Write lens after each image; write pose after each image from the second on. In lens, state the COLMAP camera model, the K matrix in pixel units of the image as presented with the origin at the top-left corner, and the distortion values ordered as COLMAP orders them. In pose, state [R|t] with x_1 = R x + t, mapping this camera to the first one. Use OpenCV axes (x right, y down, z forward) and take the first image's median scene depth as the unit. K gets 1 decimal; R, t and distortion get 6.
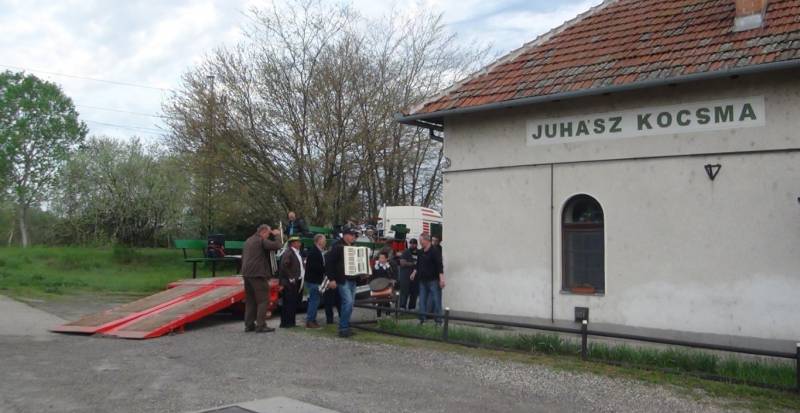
lens RADIAL K [[703.6, 0, 398.5], [0, 703.6, 198.2], [0, 0, 1]] dist [-0.001064, 0.001024]
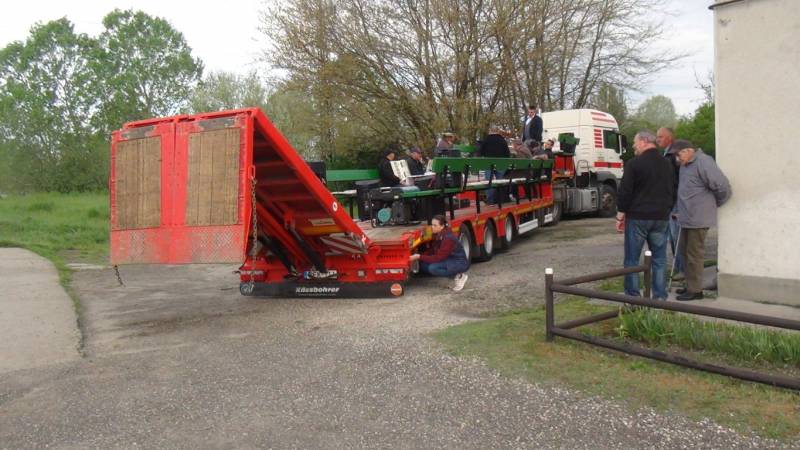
lens RADIAL K [[689.0, 0, 397.6], [0, 689.0, 221.2], [0, 0, 1]] dist [0.001765, -0.006455]
pose [[0.981023, -0.050954, -0.187075, -0.040408], [0.076969, 0.987914, 0.134545, 0.017038], [0.177958, -0.146391, 0.973088, 0.245377]]
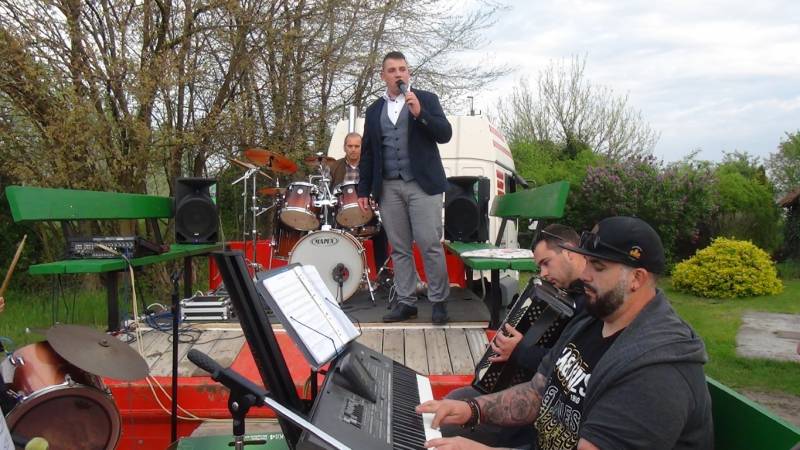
lens RADIAL K [[689.0, 0, 397.6], [0, 689.0, 221.2], [0, 0, 1]] dist [0.001765, -0.006455]
pose [[0.972278, -0.009363, 0.233640, -0.074631], [-0.014025, 0.995064, 0.098237, 0.028696], [-0.233407, -0.098790, 0.967348, 0.753448]]
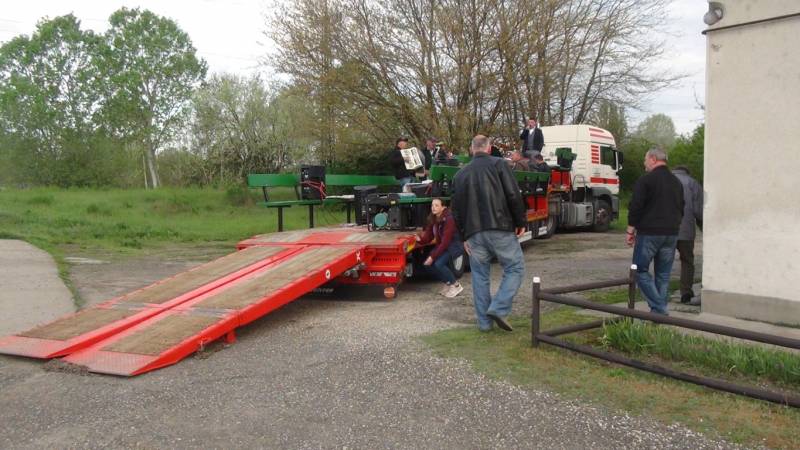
lens RADIAL K [[689.0, 0, 397.6], [0, 689.0, 221.2], [0, 0, 1]] dist [0.001765, -0.006455]
pose [[0.983046, -0.014865, -0.182754, -0.038330], [0.037916, 0.991646, 0.123293, 0.016951], [0.179394, -0.128132, 0.975397, 0.237539]]
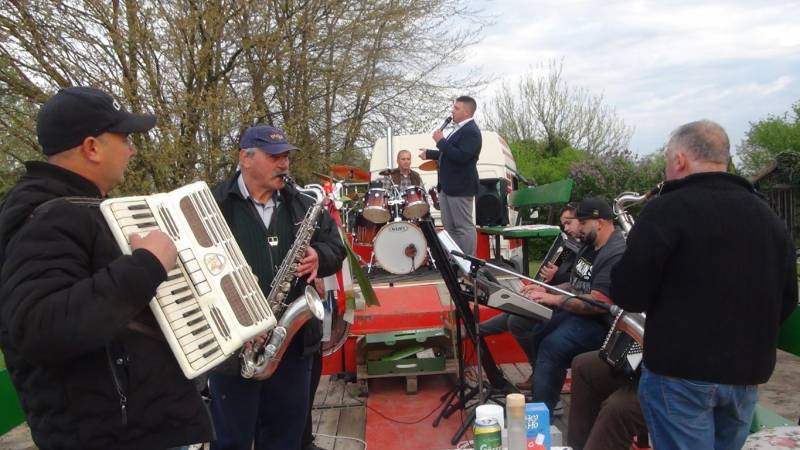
lens RADIAL K [[689.0, 0, 397.6], [0, 689.0, 221.2], [0, 0, 1]] dist [0.001765, -0.006455]
pose [[0.964381, -0.057716, 0.258143, -0.120010], [0.034337, 0.994963, 0.094179, 0.024681], [-0.262278, -0.081961, 0.961505, 0.682236]]
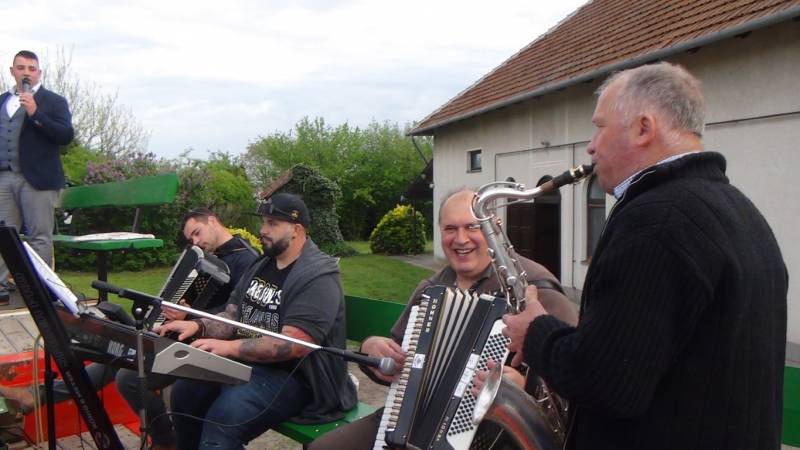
lens RADIAL K [[689.0, 0, 397.6], [0, 689.0, 221.2], [0, 0, 1]] dist [0.001765, -0.006455]
pose [[0.574182, -0.046727, 0.817393, -0.116400], [-0.036809, 0.995887, 0.082787, 0.029611], [-0.817899, -0.077623, 0.570101, 0.737858]]
